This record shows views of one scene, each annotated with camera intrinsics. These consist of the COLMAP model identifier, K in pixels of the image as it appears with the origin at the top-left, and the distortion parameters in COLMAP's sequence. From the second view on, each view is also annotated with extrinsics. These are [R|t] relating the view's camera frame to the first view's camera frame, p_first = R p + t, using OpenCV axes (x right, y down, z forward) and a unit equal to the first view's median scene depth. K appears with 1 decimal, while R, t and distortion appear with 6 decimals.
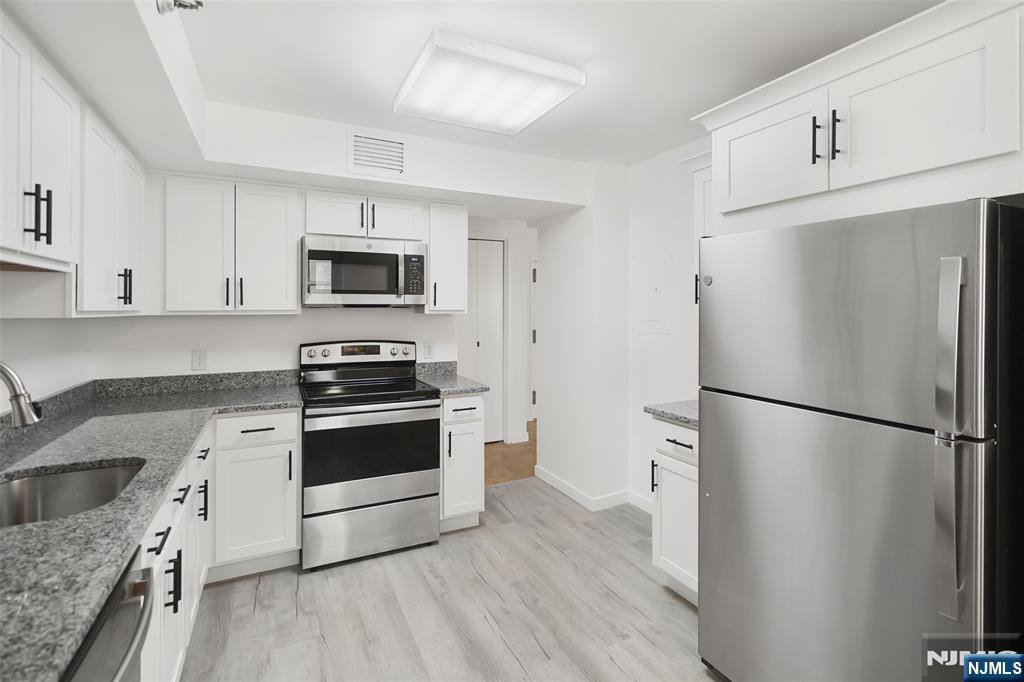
lens RADIAL K [[475.7, 0, 509.0], [0, 475.7, 309.8], [0, 0, 1]] dist [0.003946, 0.003833]
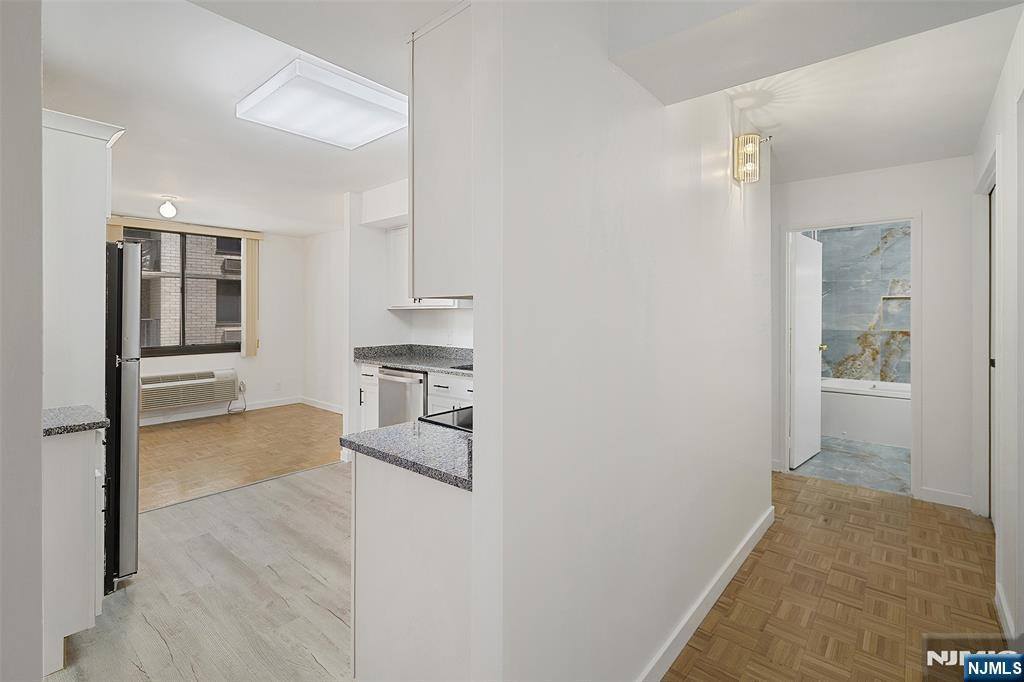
lens RADIAL K [[475.7, 0, 504.3], [0, 475.7, 314.3], [0, 0, 1]] dist [0.003946, 0.003833]
pose [[-0.925927, -0.004938, -0.377670, -0.010649], [-0.005257, 0.999986, -0.000186, 0.028630], [0.377666, 0.001813, -0.925940, 1.698764]]
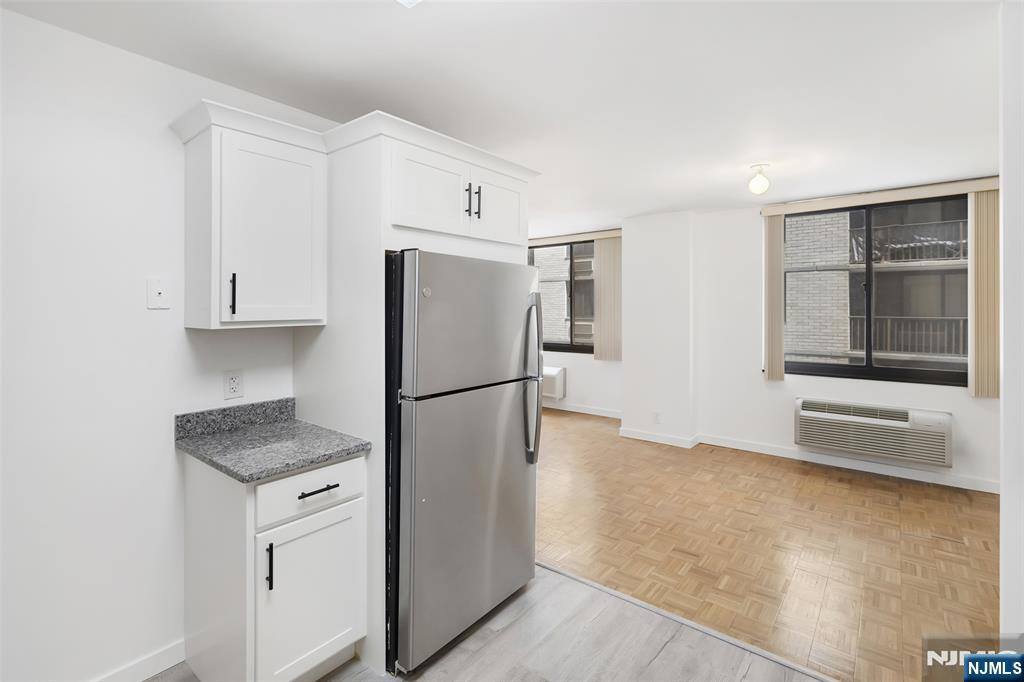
lens RADIAL K [[475.7, 0, 517.9], [0, 475.7, 302.6], [0, 0, 1]] dist [0.003946, 0.003833]
pose [[-0.424573, 0.003215, 0.905388, -0.393731], [0.000226, 0.999994, -0.003445, -0.021320], [-0.905394, -0.001258, -0.424571, 0.814428]]
